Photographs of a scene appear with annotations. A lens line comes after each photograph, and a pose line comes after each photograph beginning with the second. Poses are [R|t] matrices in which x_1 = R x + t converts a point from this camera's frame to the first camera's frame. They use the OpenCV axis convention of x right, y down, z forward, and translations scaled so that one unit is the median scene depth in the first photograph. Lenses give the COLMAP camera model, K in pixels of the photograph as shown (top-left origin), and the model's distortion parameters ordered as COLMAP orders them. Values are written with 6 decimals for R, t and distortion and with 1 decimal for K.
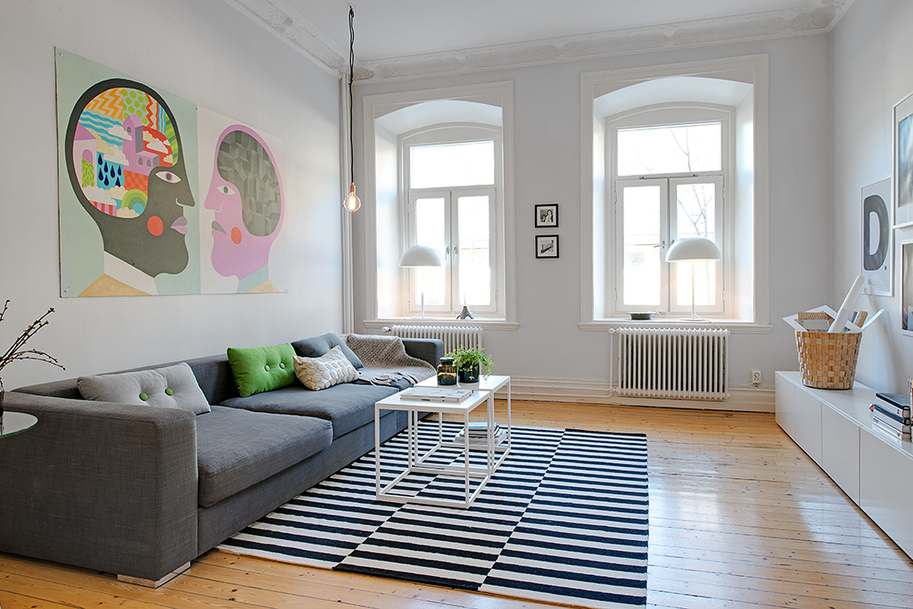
lens RADIAL K [[593.4, 0, 453.3], [0, 593.4, 327.2], [0, 0, 1]] dist [0.002228, 0.003127]
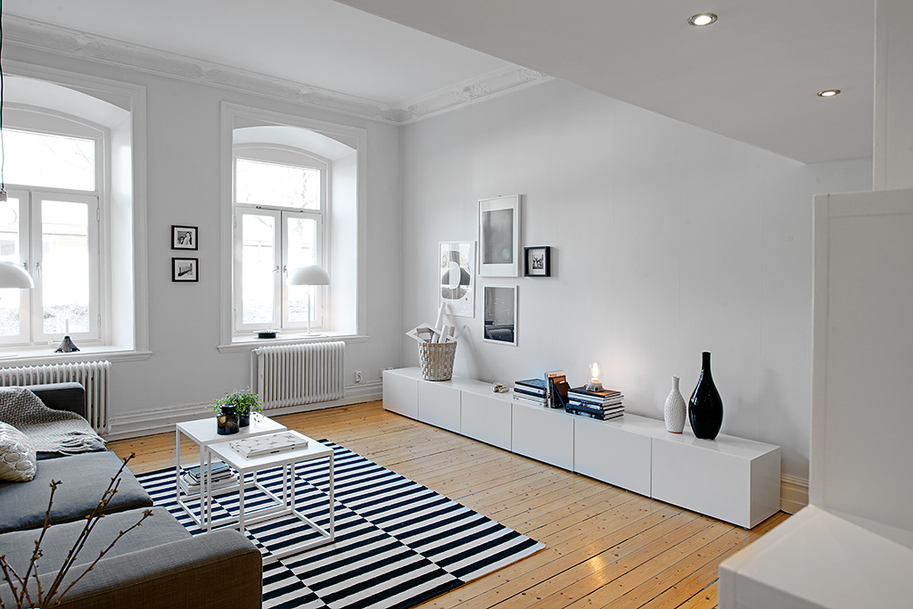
lens RADIAL K [[575.7, 0, 451.5], [0, 575.7, 326.0], [0, 0, 1]] dist [-0.003089, 0.000054]
pose [[0.556898, -0.061908, 0.828270, -0.384211], [0.047273, 0.997964, 0.042807, -0.065531], [-0.829234, 0.015315, 0.558691, 0.127181]]
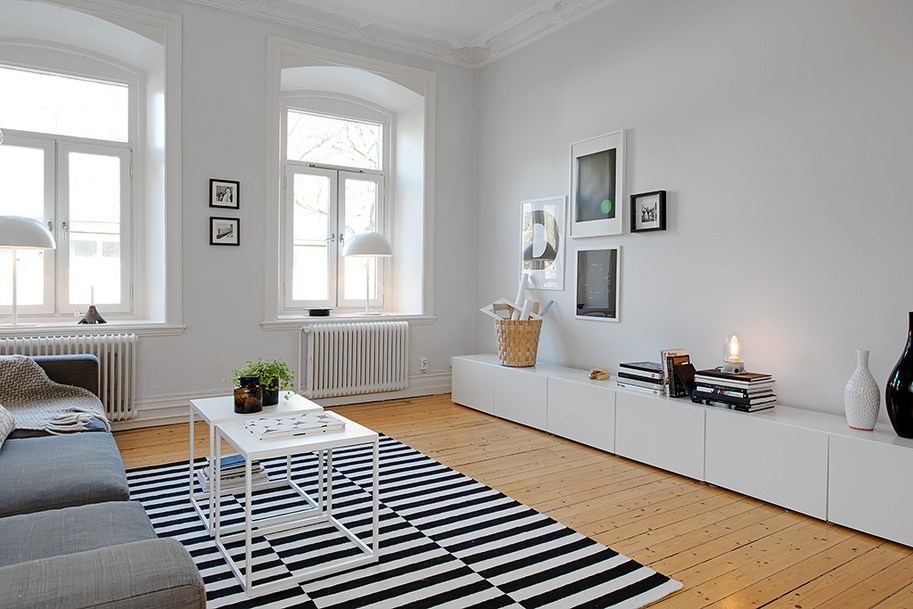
lens RADIAL K [[600.0, 0, 456.5], [0, 600.0, 316.6], [0, 0, 1]] dist [0.002056, -0.001006]
pose [[0.652517, -0.035058, 0.756962, -0.272237], [0.043980, 0.998997, 0.008355, -0.010125], [-0.756497, 0.027839, 0.653405, 0.217189]]
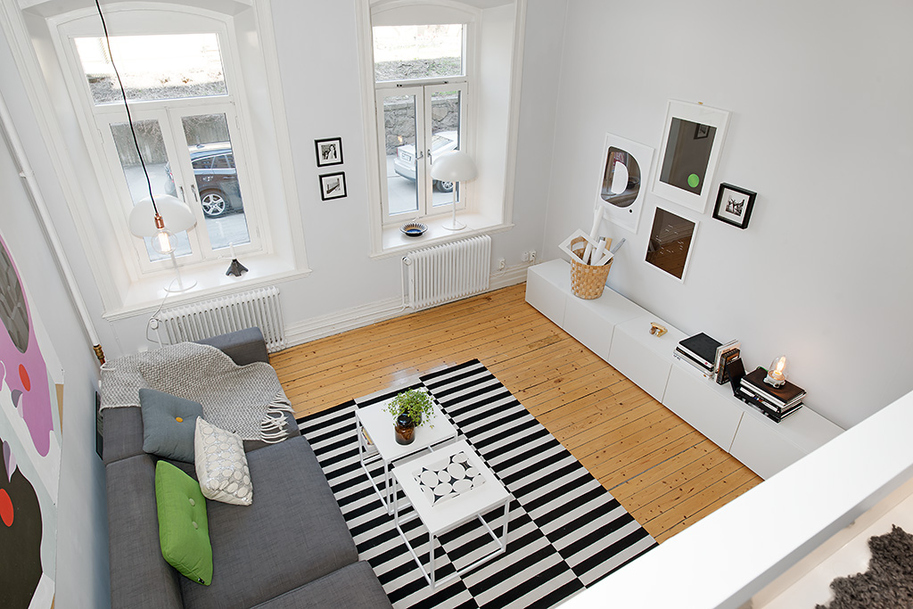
lens RADIAL K [[532.7, 0, 459.5], [0, 532.7, 337.5], [0, 0, 1]] dist [0.004247, 0.000152]
pose [[0.696343, -0.381323, 0.608029, -0.295939], [0.046259, 0.869265, 0.492177, -0.331468], [-0.716217, -0.314597, 0.622946, 0.285468]]
